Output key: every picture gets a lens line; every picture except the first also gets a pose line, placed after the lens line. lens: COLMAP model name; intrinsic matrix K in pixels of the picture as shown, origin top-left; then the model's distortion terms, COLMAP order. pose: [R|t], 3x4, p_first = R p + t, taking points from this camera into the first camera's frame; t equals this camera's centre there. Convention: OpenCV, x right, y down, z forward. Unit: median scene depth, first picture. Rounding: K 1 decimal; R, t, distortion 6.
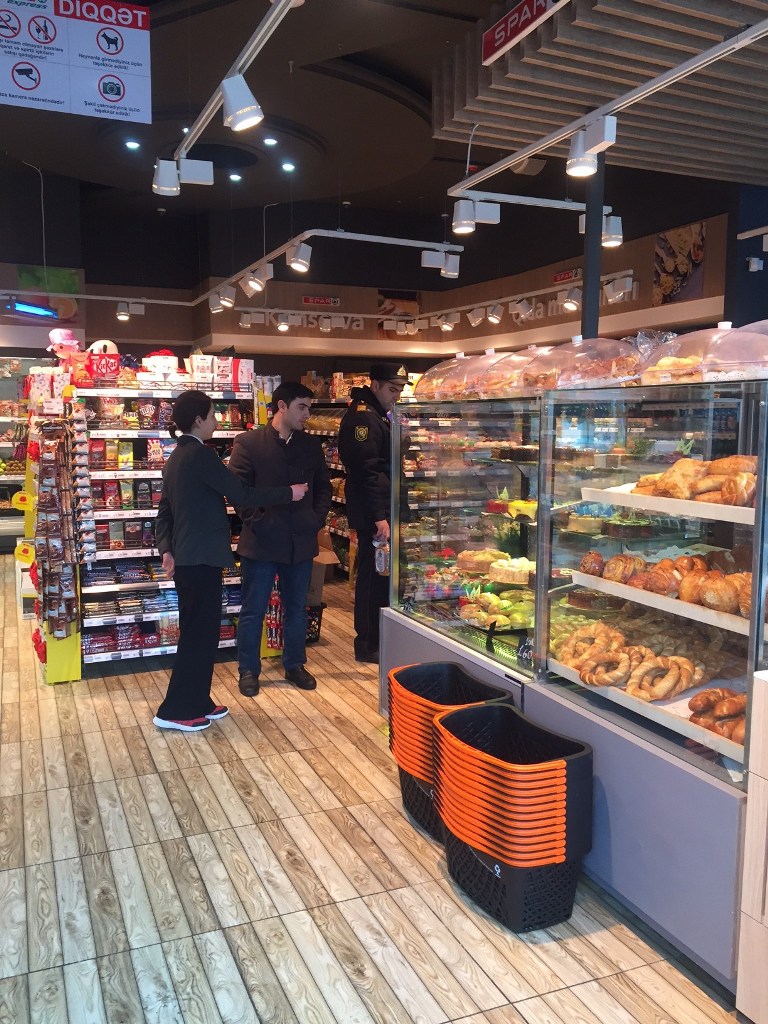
lens RADIAL K [[864.8, 0, 383.3], [0, 864.8, 514.5], [0, 0, 1]] dist [0.070501, -0.100352]
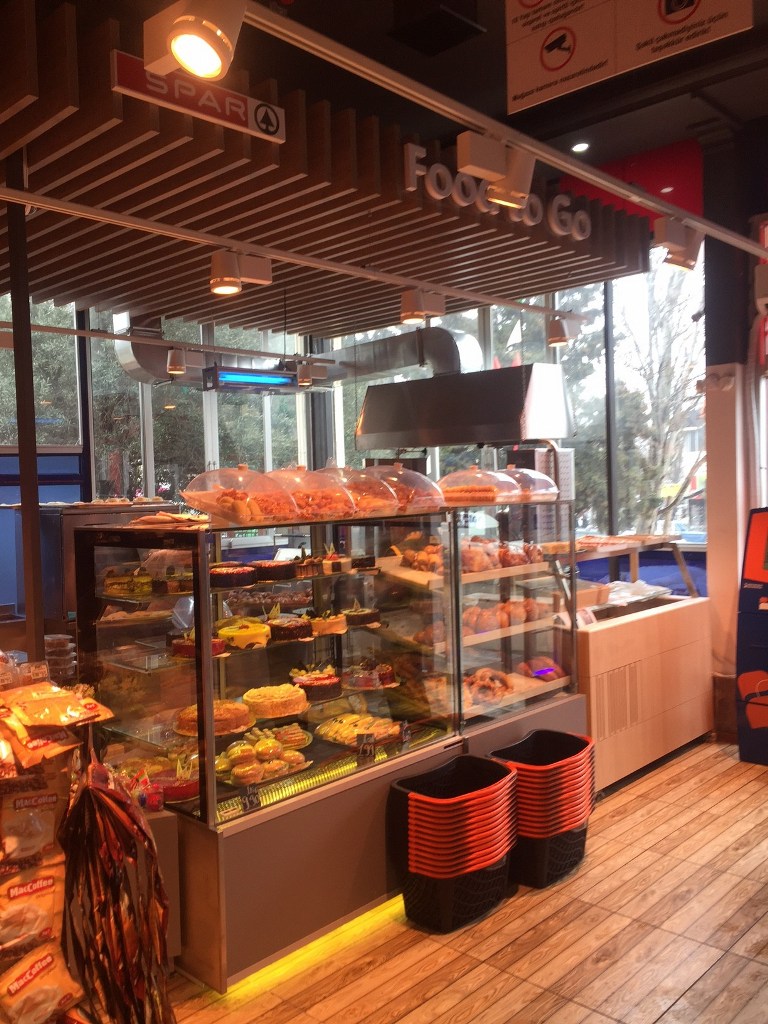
lens RADIAL K [[864.8, 0, 383.3], [0, 864.8, 514.5], [0, 0, 1]] dist [0.070501, -0.100352]
pose [[-0.396062, -0.023277, 0.917929, -0.924841], [0.130525, 0.988100, 0.081374, -0.239092], [-0.908899, 0.152042, -0.388311, 1.532560]]
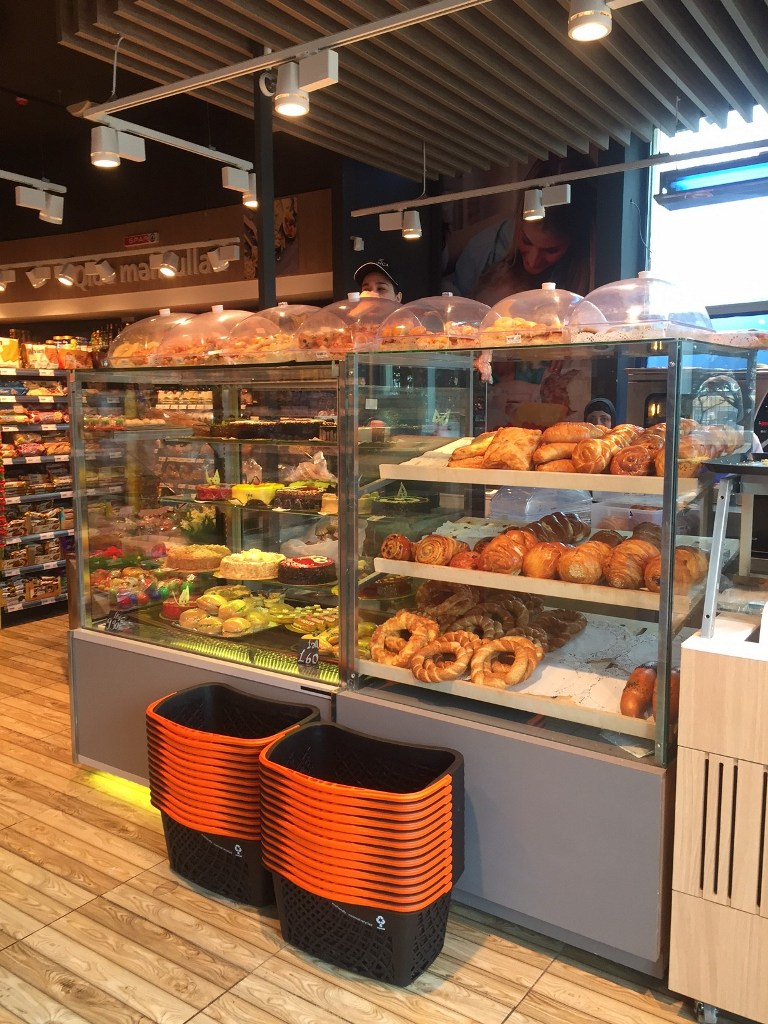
lens RADIAL K [[864.8, 0, 383.3], [0, 864.8, 514.5], [0, 0, 1]] dist [0.070501, -0.100352]
pose [[0.845920, -0.074418, 0.528092, -0.237528], [0.063146, 0.997227, 0.039377, -0.013773], [-0.529558, 0.000038, 0.848274, 0.240826]]
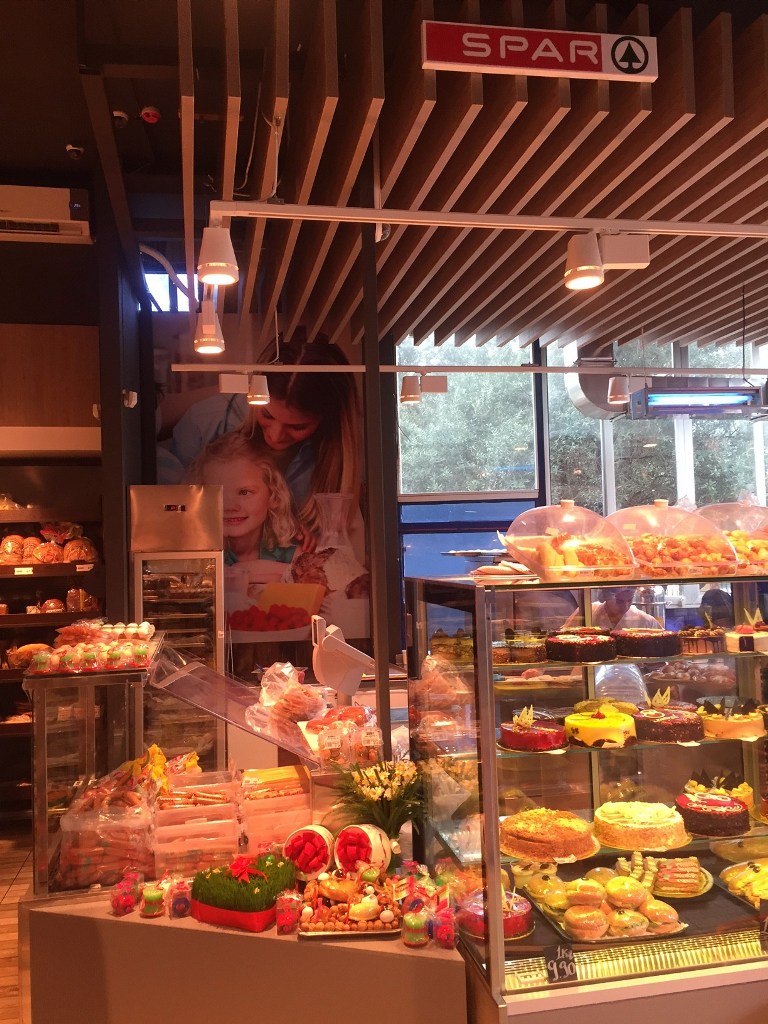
lens RADIAL K [[875.3, 0, 386.2], [0, 875.3, 507.5], [0, 0, 1]] dist [0.079602, -0.113386]
pose [[0.201811, 0.037070, 0.978723, -0.708875], [0.136926, 0.988402, -0.065671, -0.198752], [-0.969806, 0.147265, 0.194395, 1.274320]]
